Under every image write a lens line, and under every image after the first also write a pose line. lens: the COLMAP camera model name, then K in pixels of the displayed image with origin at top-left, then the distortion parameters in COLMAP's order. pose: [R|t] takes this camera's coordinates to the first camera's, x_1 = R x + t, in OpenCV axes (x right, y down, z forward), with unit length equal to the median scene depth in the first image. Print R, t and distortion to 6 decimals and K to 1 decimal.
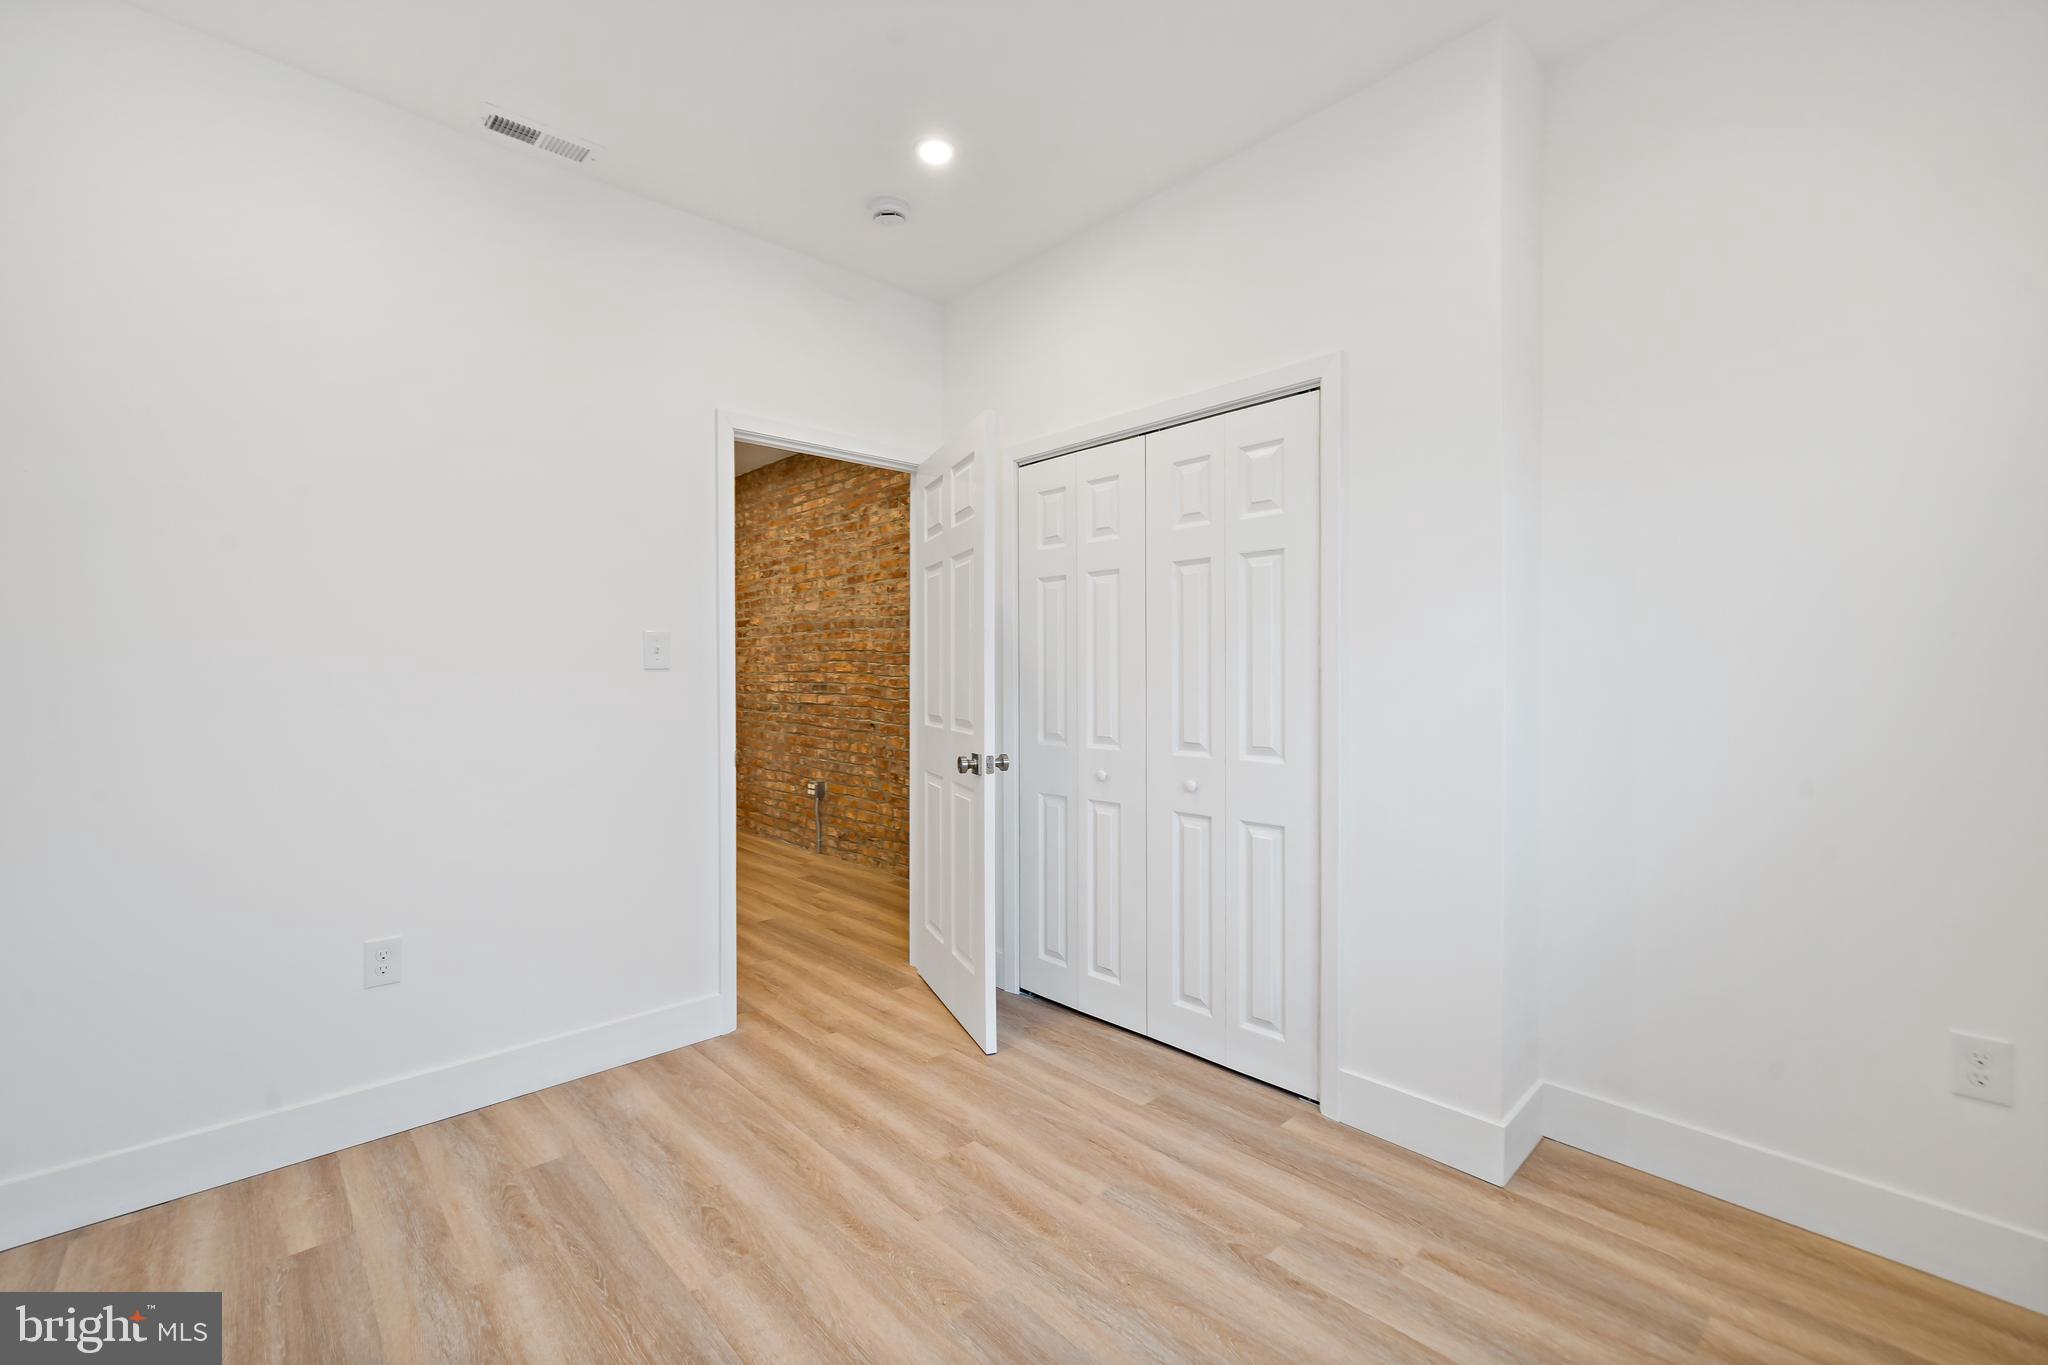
lens RADIAL K [[827.2, 0, 1028.3], [0, 827.2, 679.8], [0, 0, 1]] dist [0.001987, 0.000155]
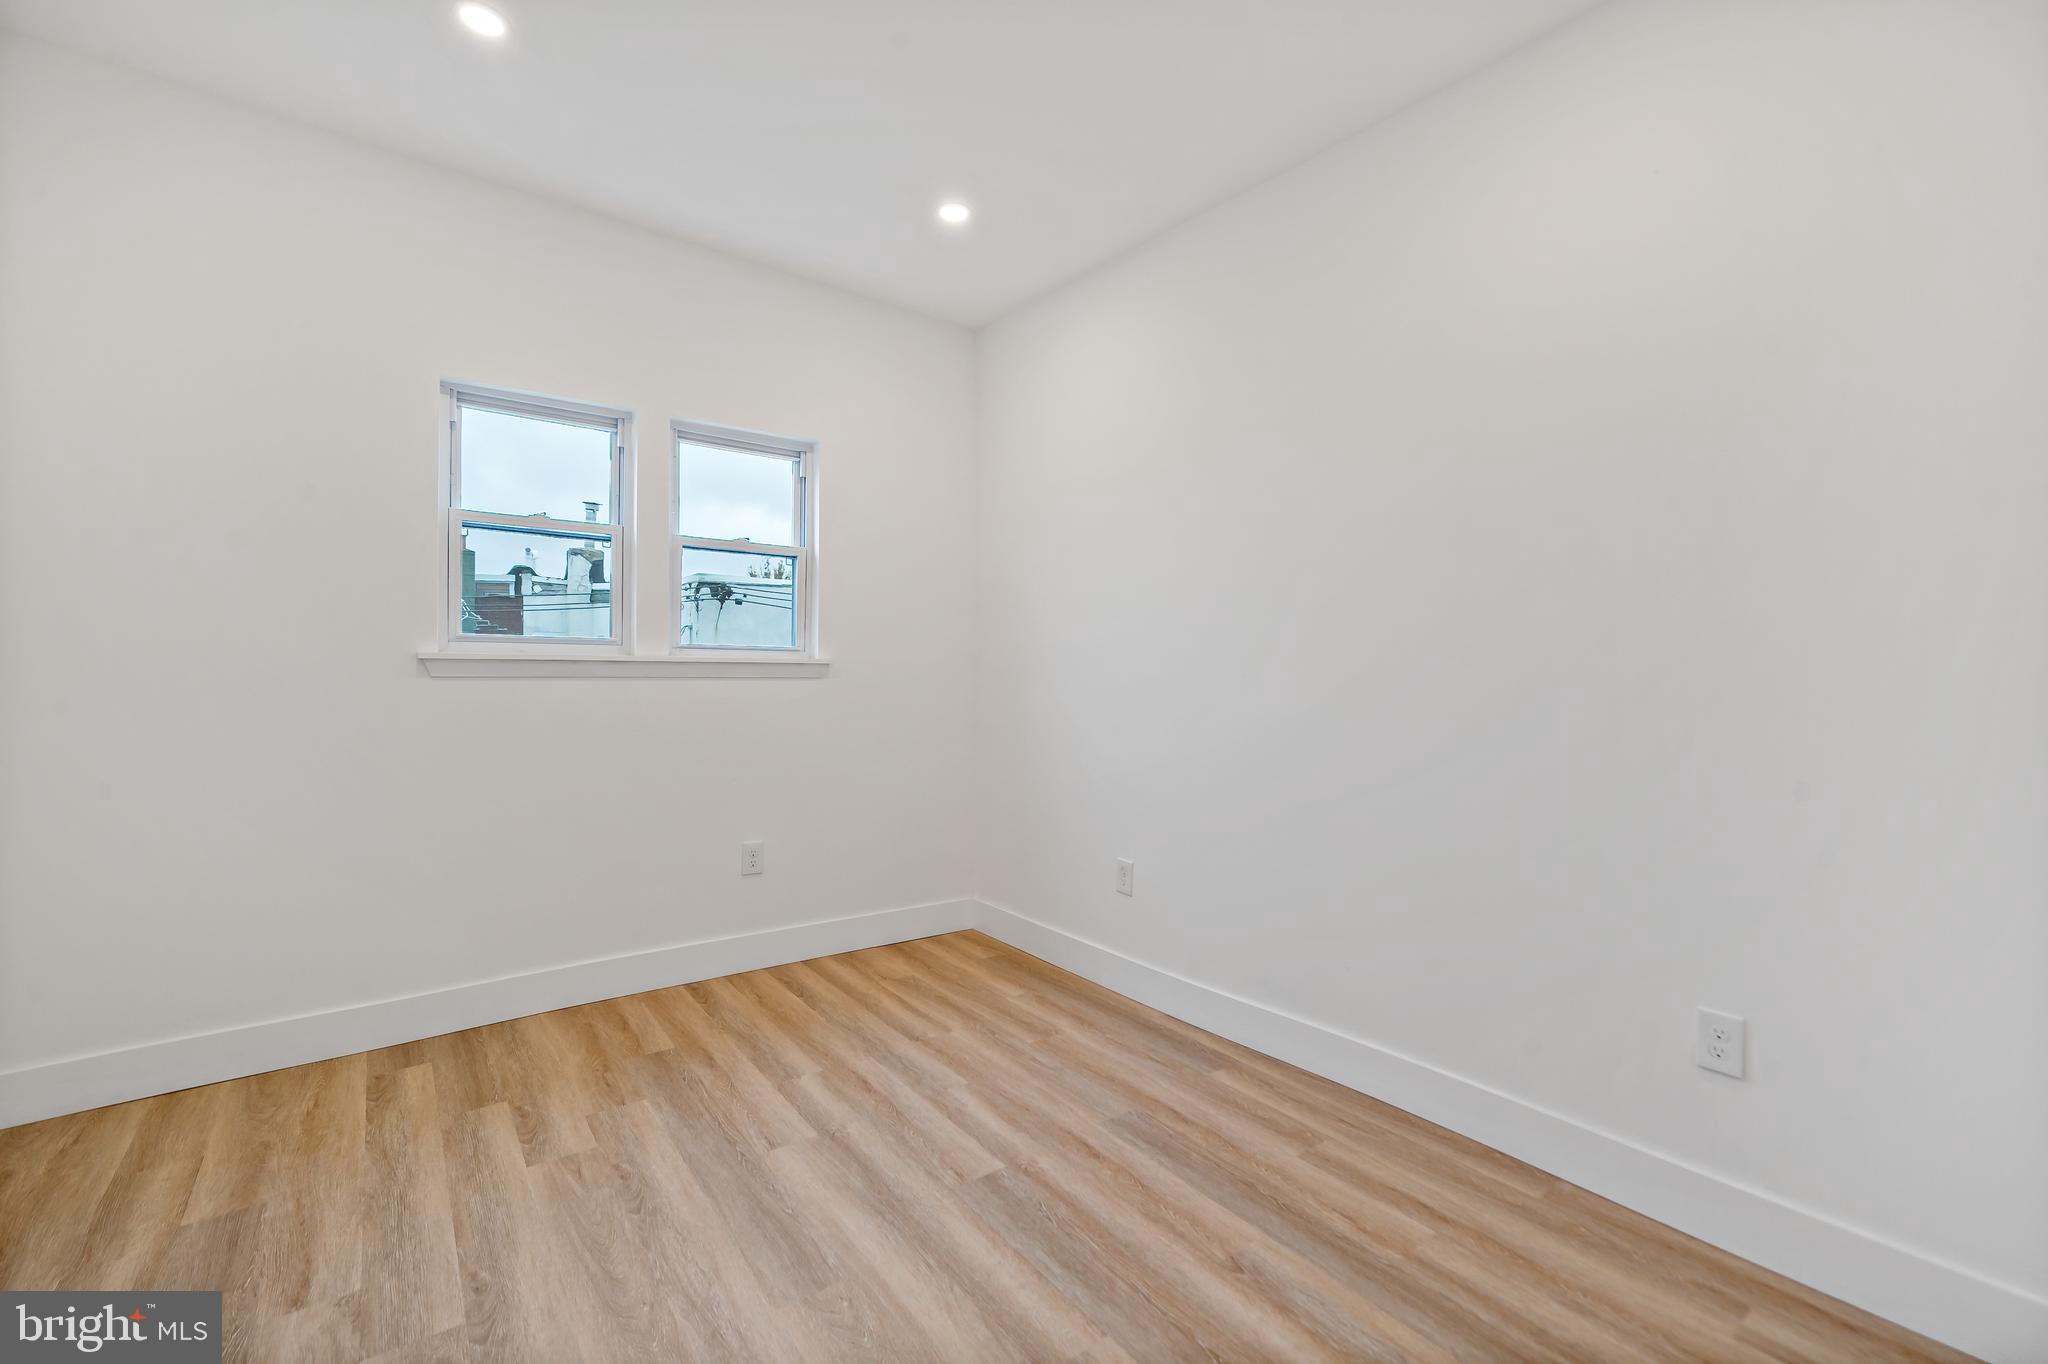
lens RADIAL K [[827.2, 0, 1028.0], [0, 827.2, 670.7], [0, 0, 1]] dist [0.001987, 0.000155]
pose [[-0.993902, -0.006887, 0.110051, -0.425198], [-0.005834, 0.999934, 0.009890, 0.000569], [-0.110112, 0.009187, -0.993877, 1.947641]]
